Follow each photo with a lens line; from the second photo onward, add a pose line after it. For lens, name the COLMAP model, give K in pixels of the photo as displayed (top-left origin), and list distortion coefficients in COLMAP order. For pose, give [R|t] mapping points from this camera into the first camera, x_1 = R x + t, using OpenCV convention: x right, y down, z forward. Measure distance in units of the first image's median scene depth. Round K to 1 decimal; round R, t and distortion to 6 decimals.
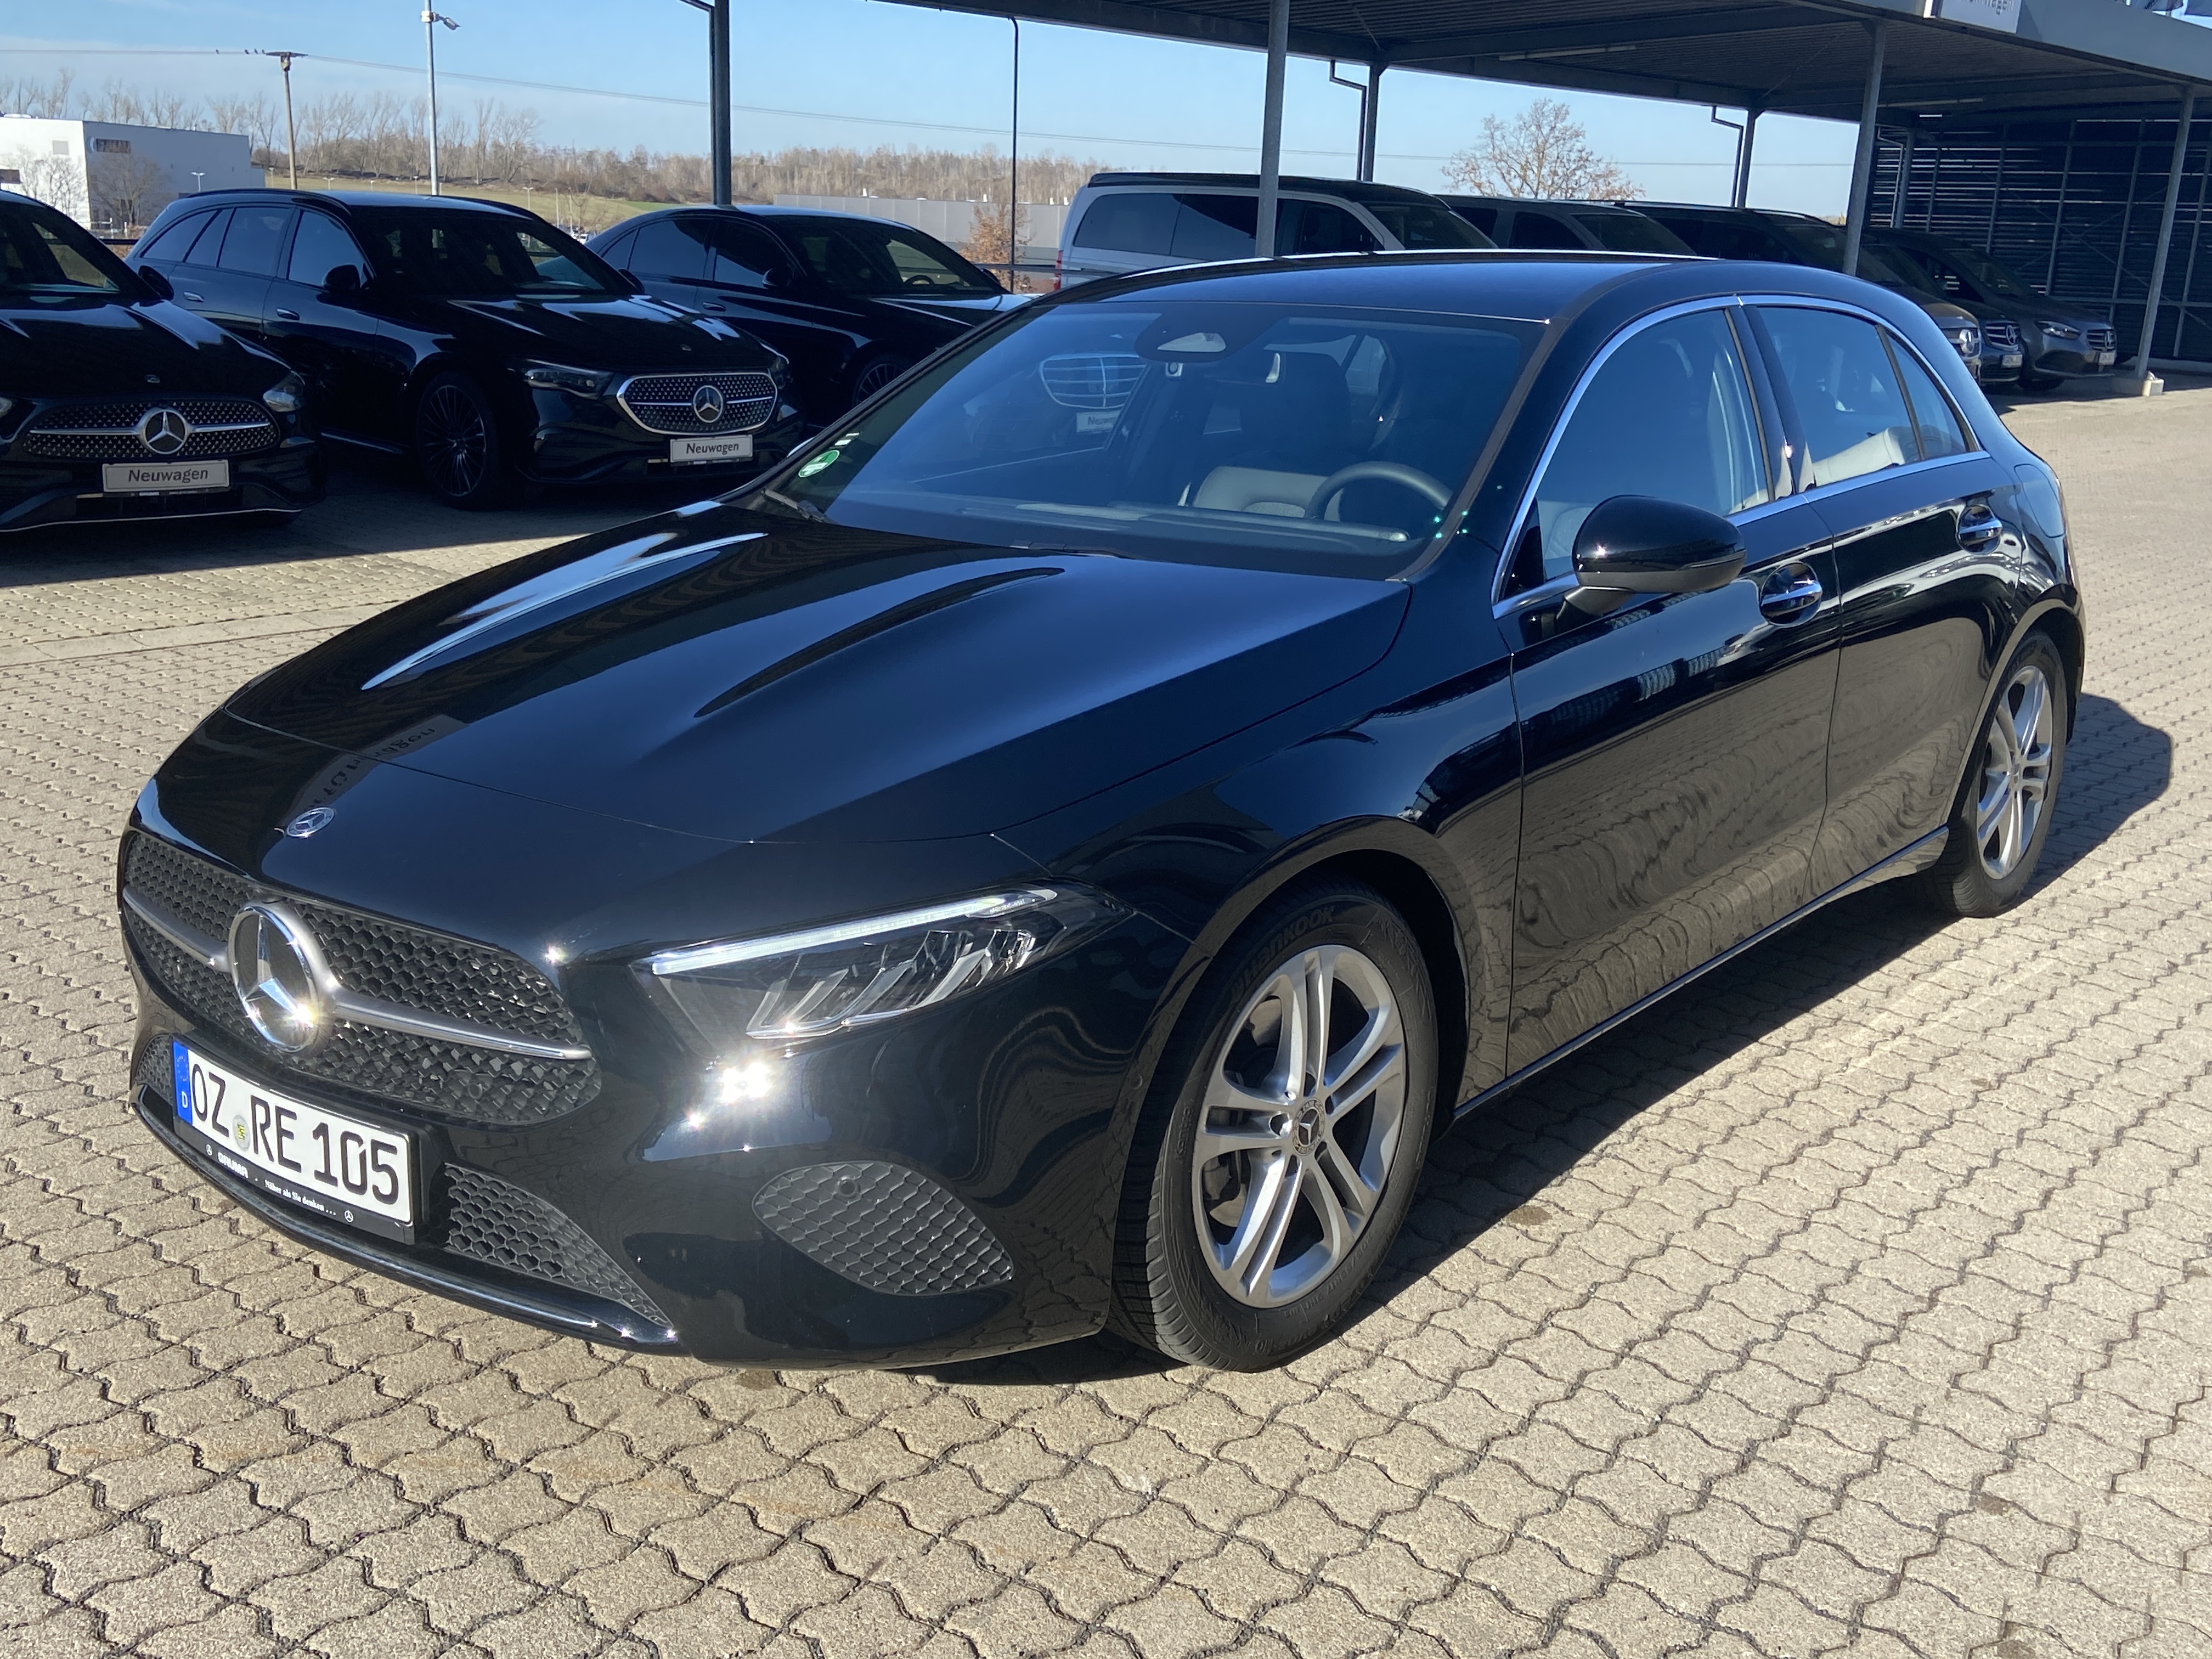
lens RADIAL K [[2233.4, 0, 1106.0], [0, 2233.4, 829.5], [0, 0, 1]] dist [0.024722, -0.012262]
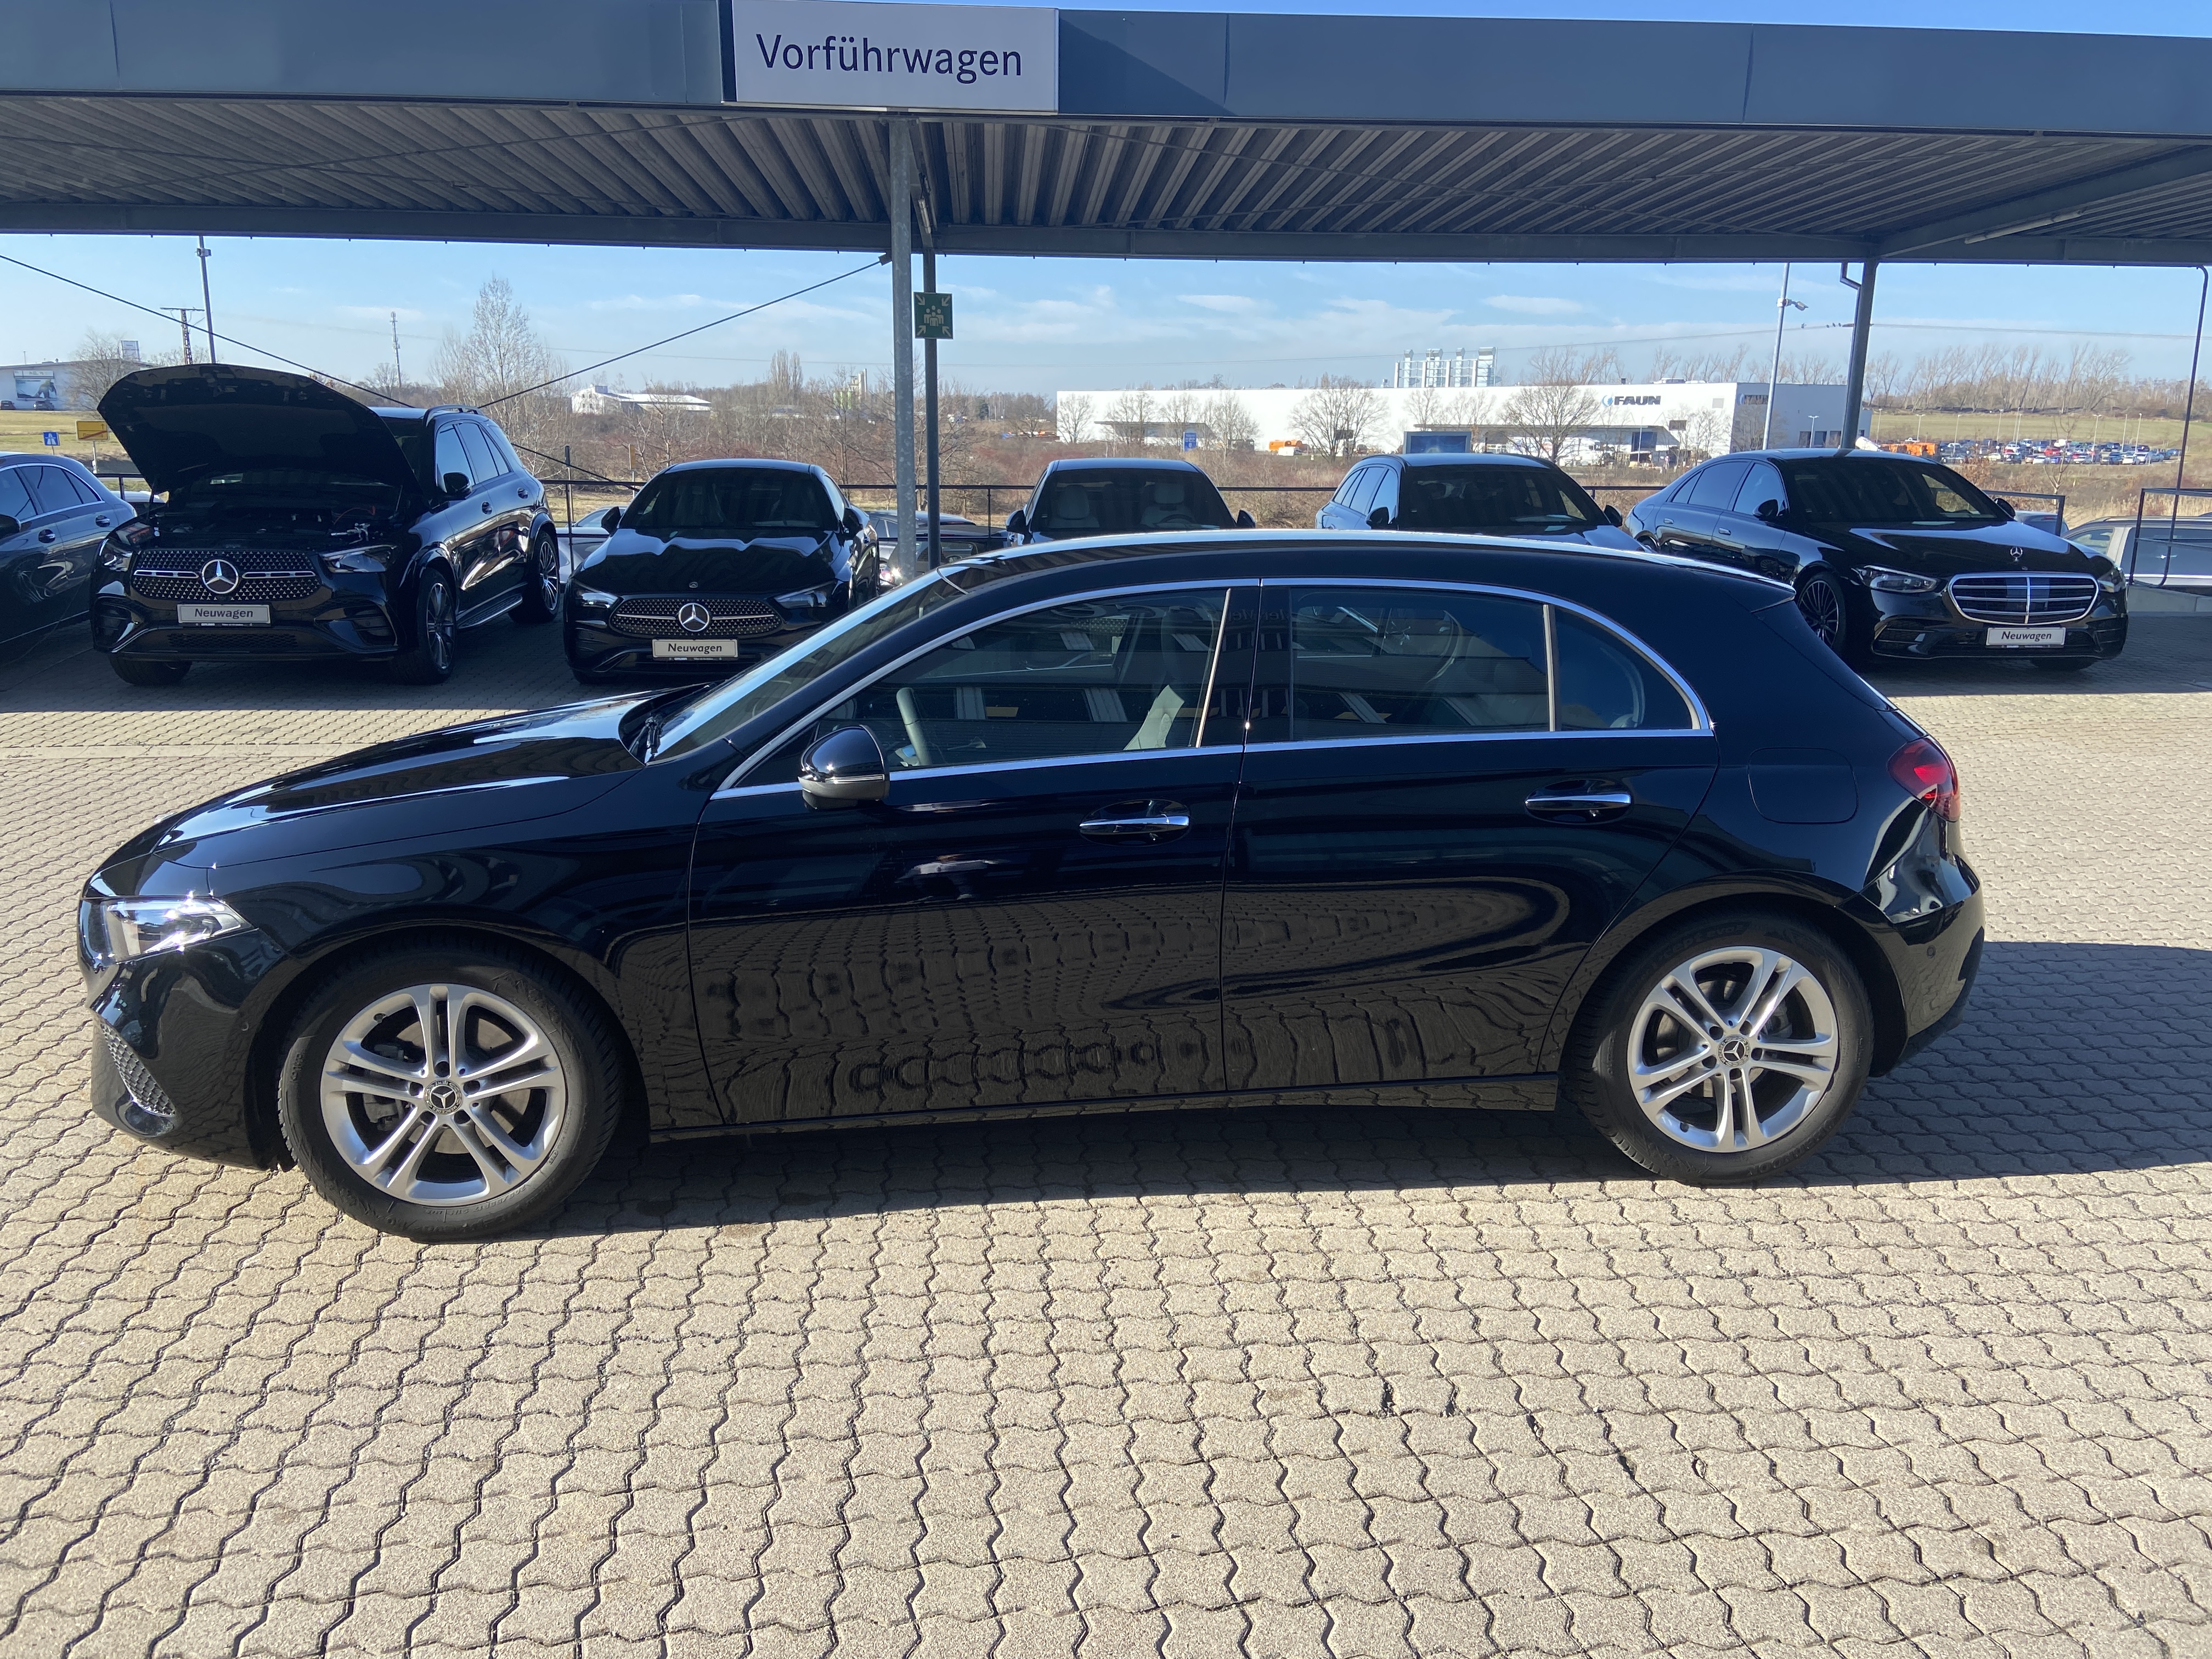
lens RADIAL K [[1655.3, 0, 1106.0], [0, 1655.3, 829.5], [0, 0, 1]] dist [0.077018, -0.110536]
pose [[0.697354, 0.133149, -0.704251, 1.227203], [-0.161952, 0.986452, 0.026137, -0.160810], [0.698190, 0.095828, 0.709470, 0.472216]]
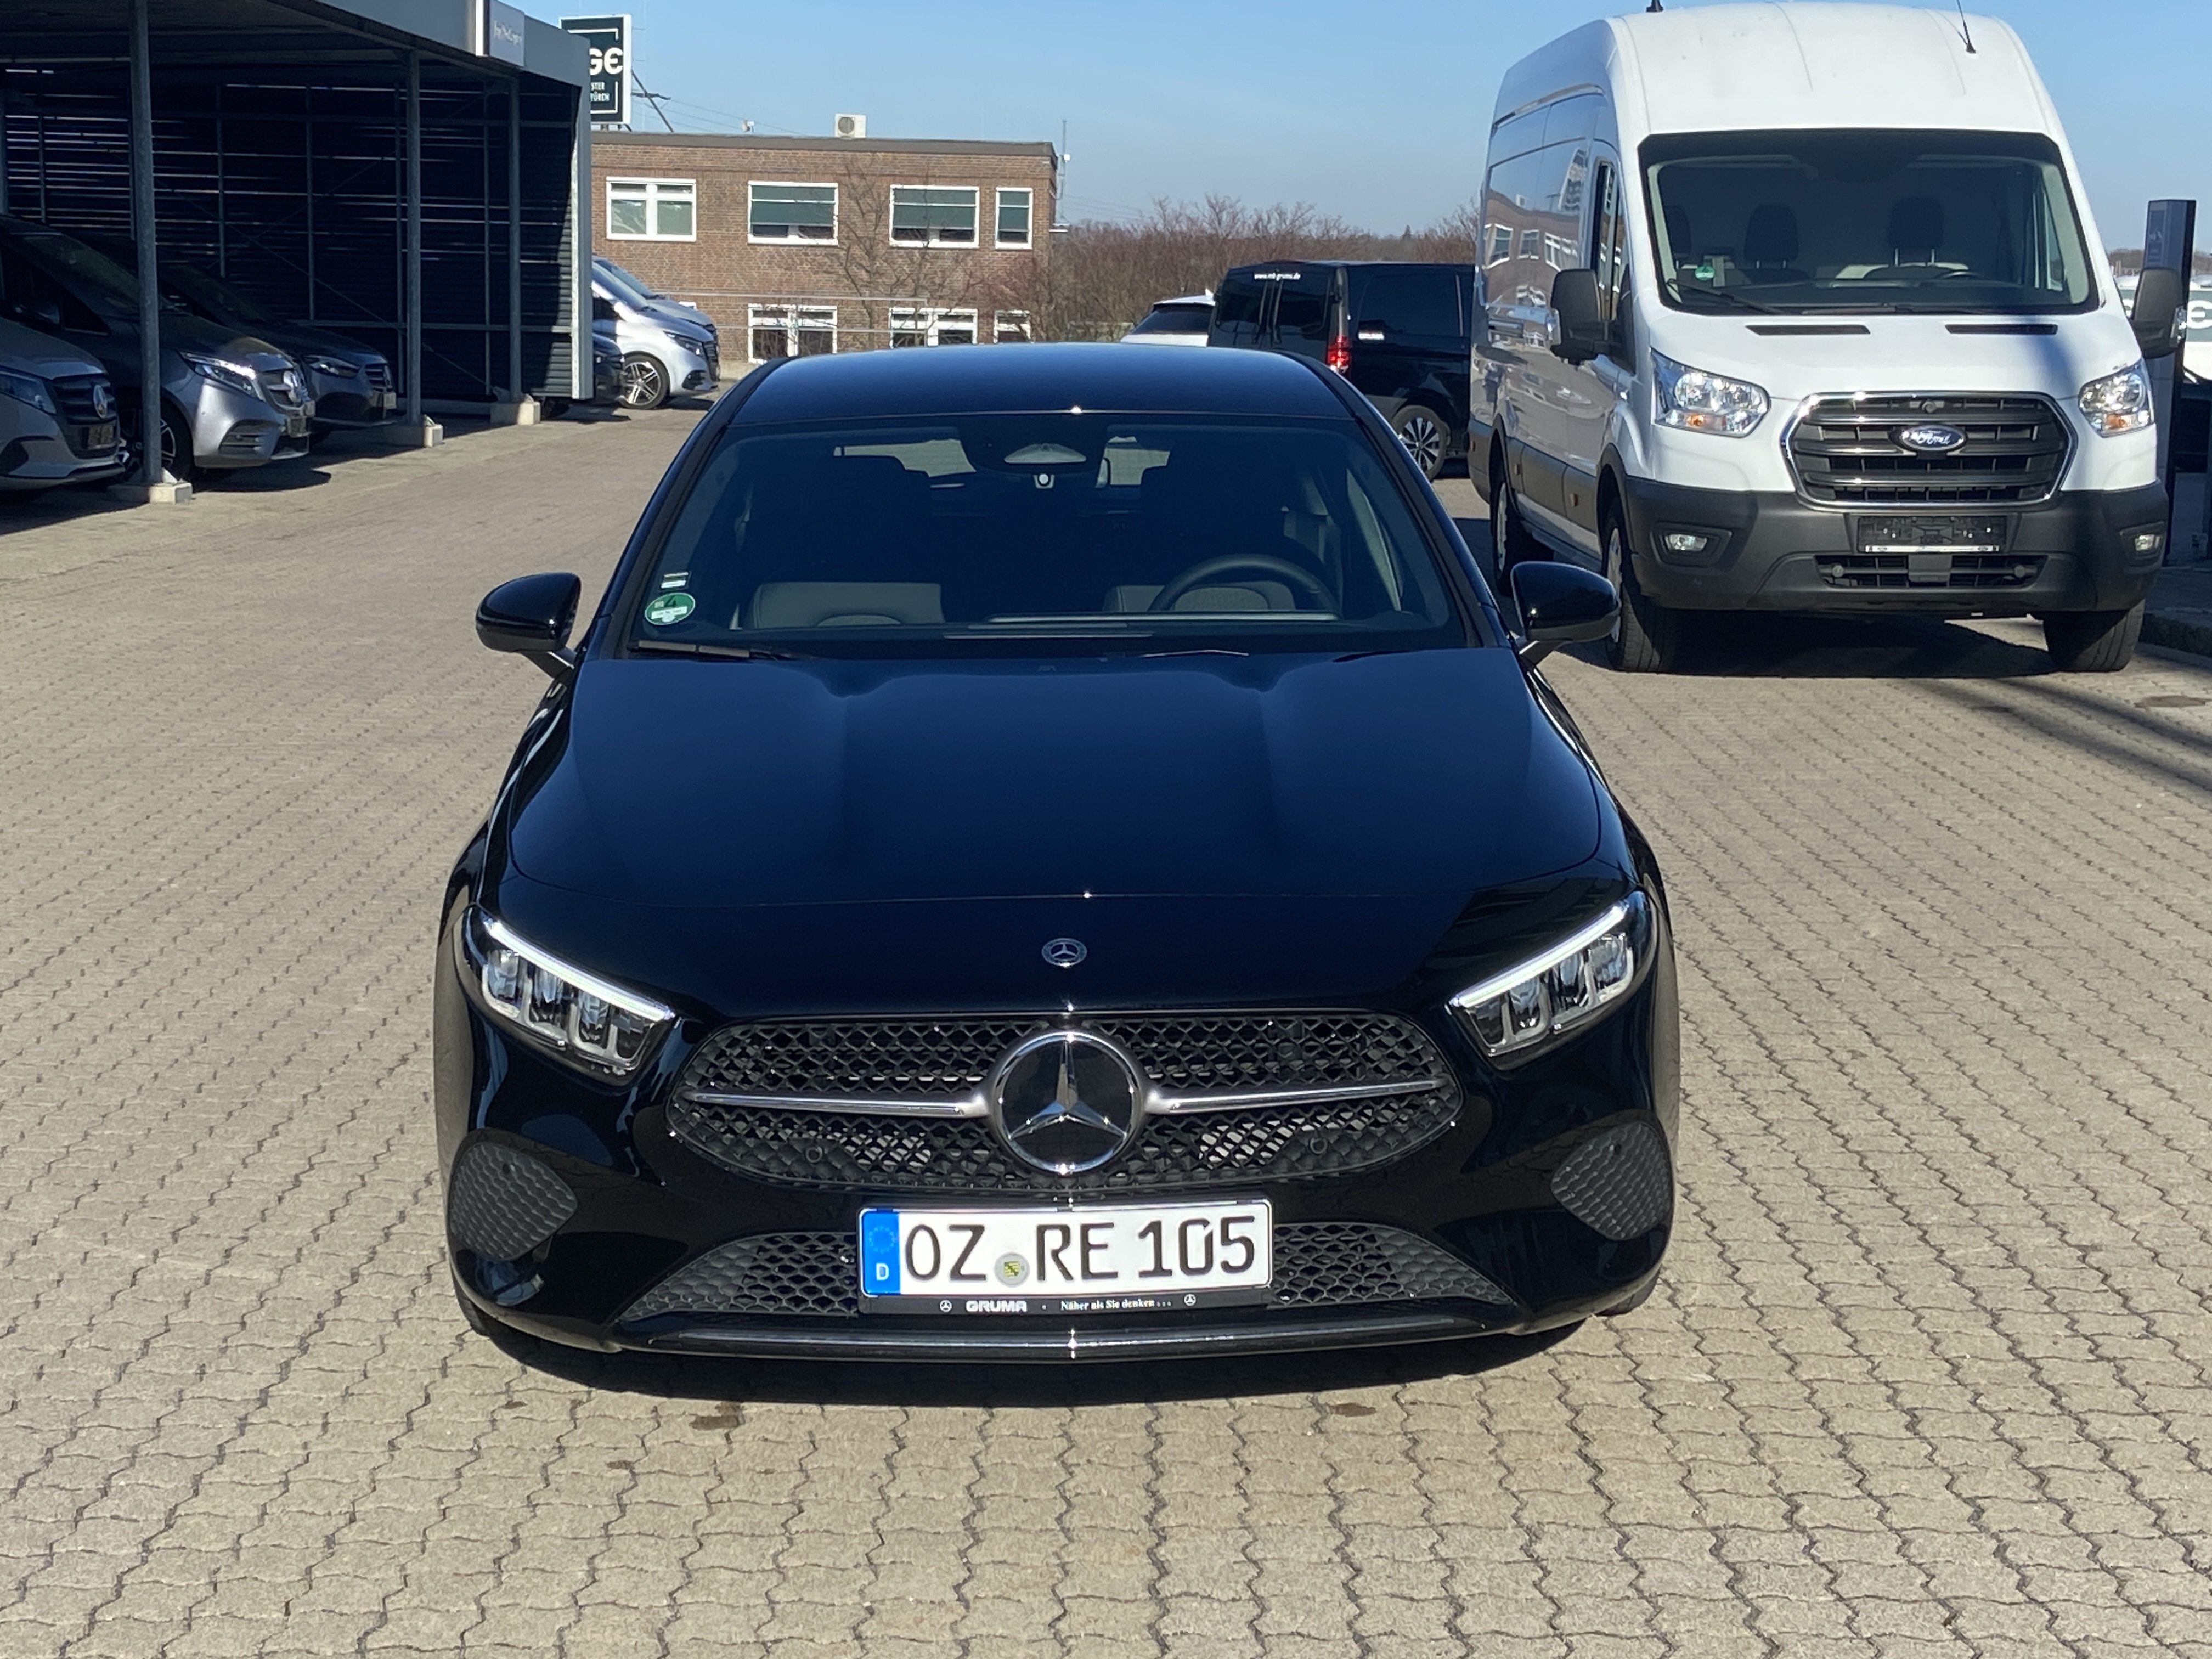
lens RADIAL K [[3563.7, 0, 1106.0], [0, 3563.7, 829.5], [0, 0, 1]] dist [0.039990, 0.042893]
pose [[0.732162, -0.123905, 0.669766, -1.305629], [0.180872, 0.983380, -0.015799, -0.026306], [-0.656677, 0.132709, 0.742404, -0.240800]]
